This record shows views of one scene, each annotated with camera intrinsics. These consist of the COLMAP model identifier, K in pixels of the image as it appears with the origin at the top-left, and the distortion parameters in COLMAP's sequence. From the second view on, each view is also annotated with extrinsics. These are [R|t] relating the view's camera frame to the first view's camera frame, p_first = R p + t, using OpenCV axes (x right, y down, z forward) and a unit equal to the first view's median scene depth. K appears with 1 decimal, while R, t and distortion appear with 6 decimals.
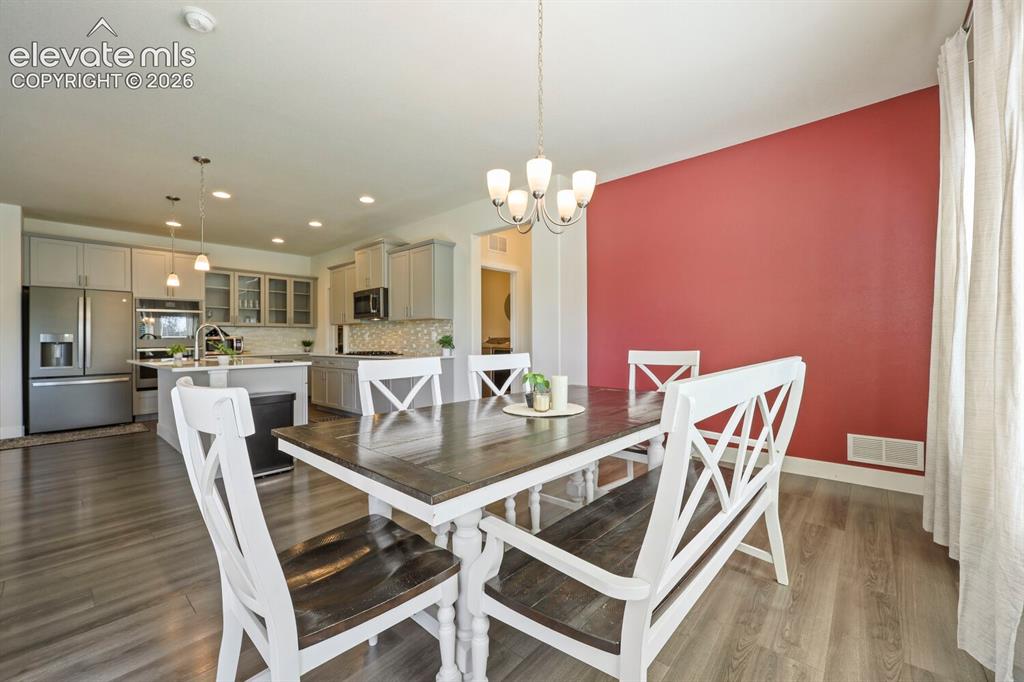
lens RADIAL K [[413.0, 0, 507.4], [0, 413.0, 341.4], [0, 0, 1]] dist [-0.001932, -0.000570]
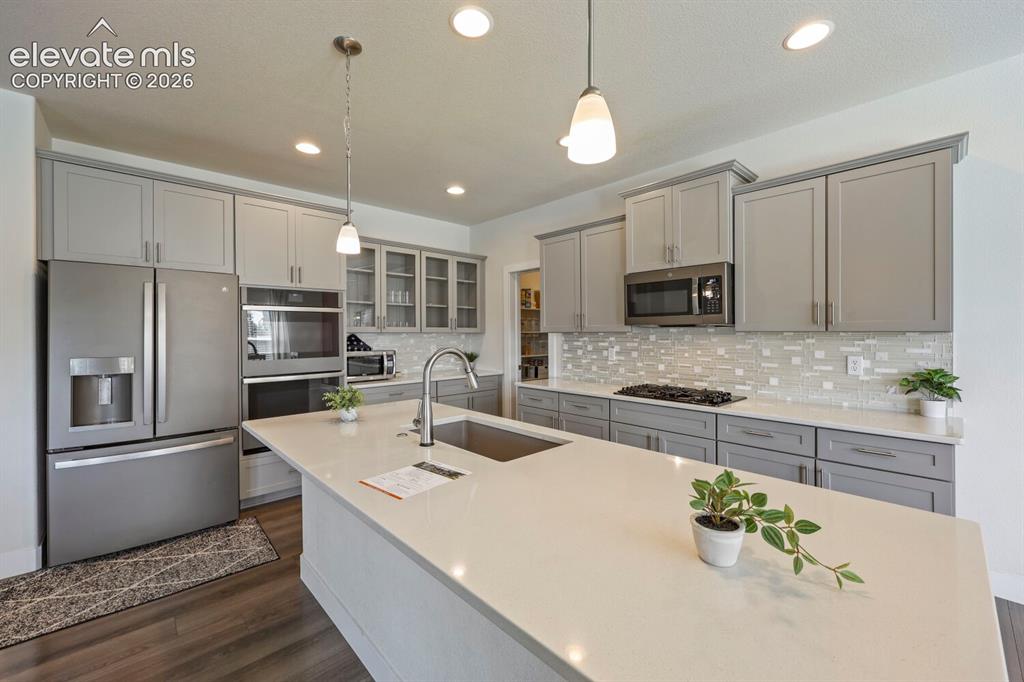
lens RADIAL K [[413.0, 0, 513.4], [0, 413.0, 335.4], [0, 0, 1]] dist [-0.001932, -0.000570]
pose [[0.997289, 0.006664, -0.073277, -0.504191], [-0.006507, 0.999976, 0.002393, -0.043449], [0.073292, -0.001910, 0.997309, 0.482269]]
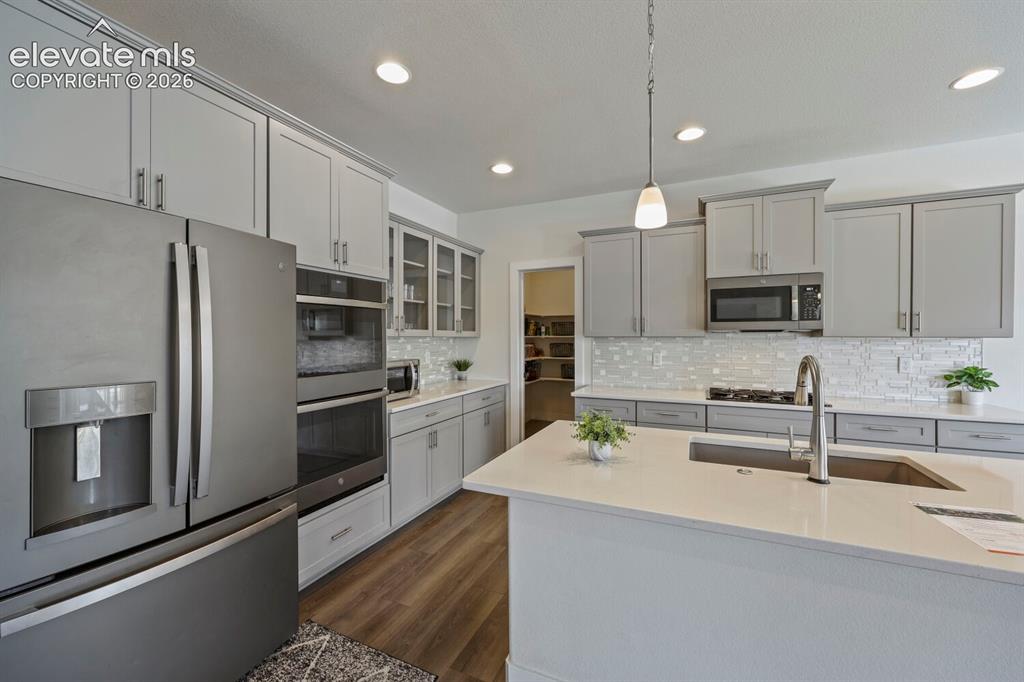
lens RADIAL K [[413.0, 0, 509.9], [0, 413.0, 339.6], [0, 0, 1]] dist [-0.001932, -0.000570]
pose [[0.949018, 0.005844, 0.315168, -0.828731], [-0.006294, 0.999980, 0.000411, -0.042345], [-0.315160, -0.002374, 0.949036, 0.609543]]
